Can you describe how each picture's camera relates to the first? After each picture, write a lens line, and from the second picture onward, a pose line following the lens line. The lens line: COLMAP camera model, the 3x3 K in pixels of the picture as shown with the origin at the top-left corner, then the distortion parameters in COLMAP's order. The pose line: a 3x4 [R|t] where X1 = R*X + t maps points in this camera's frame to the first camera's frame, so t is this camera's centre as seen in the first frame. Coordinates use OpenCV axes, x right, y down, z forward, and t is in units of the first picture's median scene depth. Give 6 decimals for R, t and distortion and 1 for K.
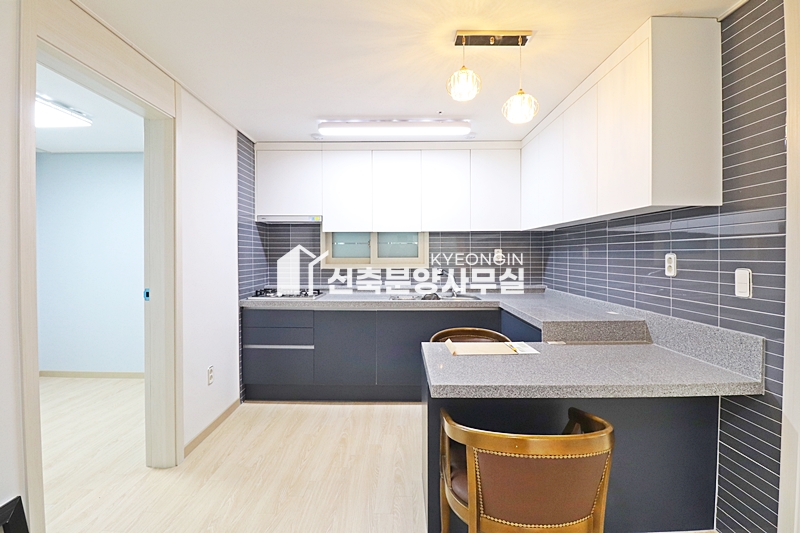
lens RADIAL K [[370.5, 0, 400.9], [0, 370.5, 258.2], [0, 0, 1]] dist [0.000108, -0.014000]
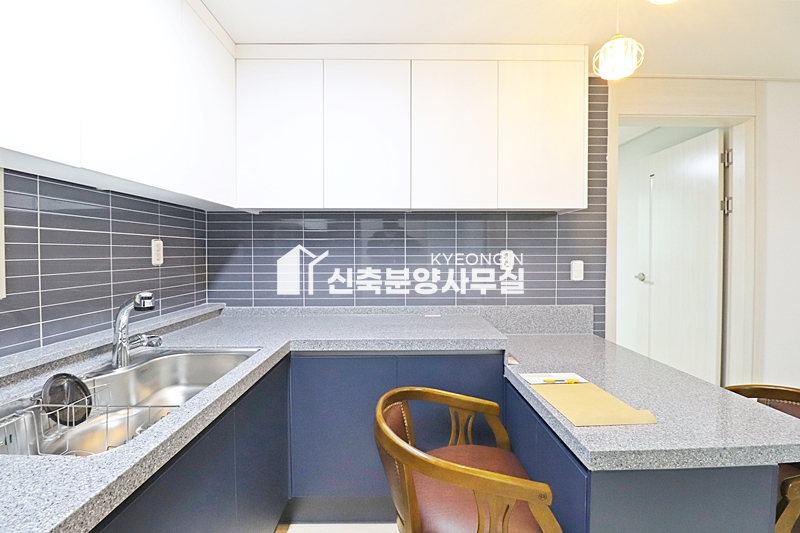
lens RADIAL K [[370.5, 0, 400.9], [0, 370.5, 258.2], [0, 0, 1]] dist [0.000108, -0.014000]
pose [[-0.013948, -0.012526, 0.999824, -0.311325], [0.011249, 0.999856, 0.012684, -0.004516], [-0.999839, 0.011424, -0.013805, 1.033193]]
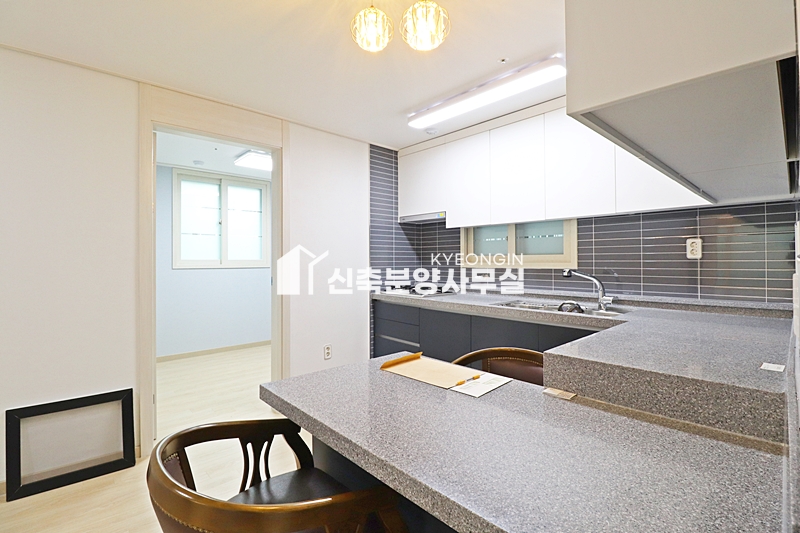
lens RADIAL K [[373.5, 0, 404.1], [0, 373.5, 259.1], [0, 0, 1]] dist [0.001439, 0.000022]
pose [[0.687674, -0.004206, -0.726008, 0.560304], [-0.002558, 0.999963, -0.008216, 0.022551], [0.726016, 0.007507, 0.687637, 0.355136]]
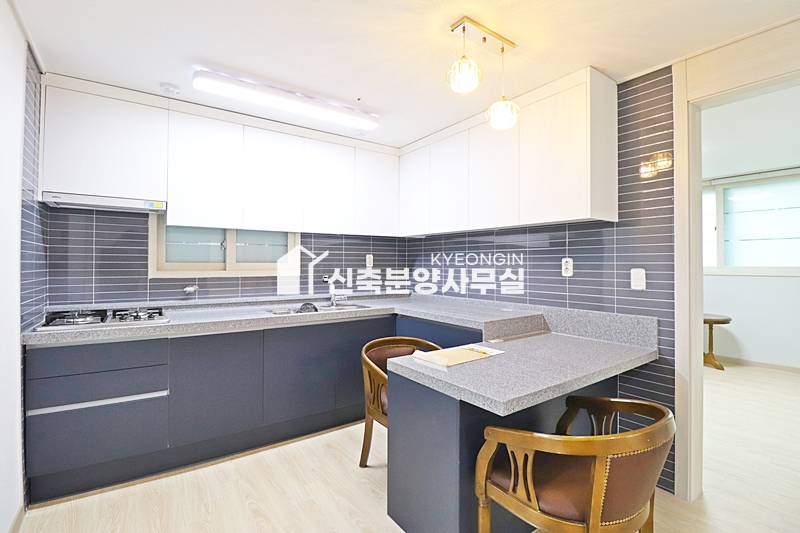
lens RADIAL K [[370.5, 0, 400.9], [0, 370.5, 258.2], [0, 0, 1]] dist [0.000108, -0.014000]
pose [[0.810174, 0.013220, 0.586040, -0.356225], [0.001135, 0.999708, -0.024120, 0.013091], [-0.586188, 0.020207, 0.809923, 0.241258]]
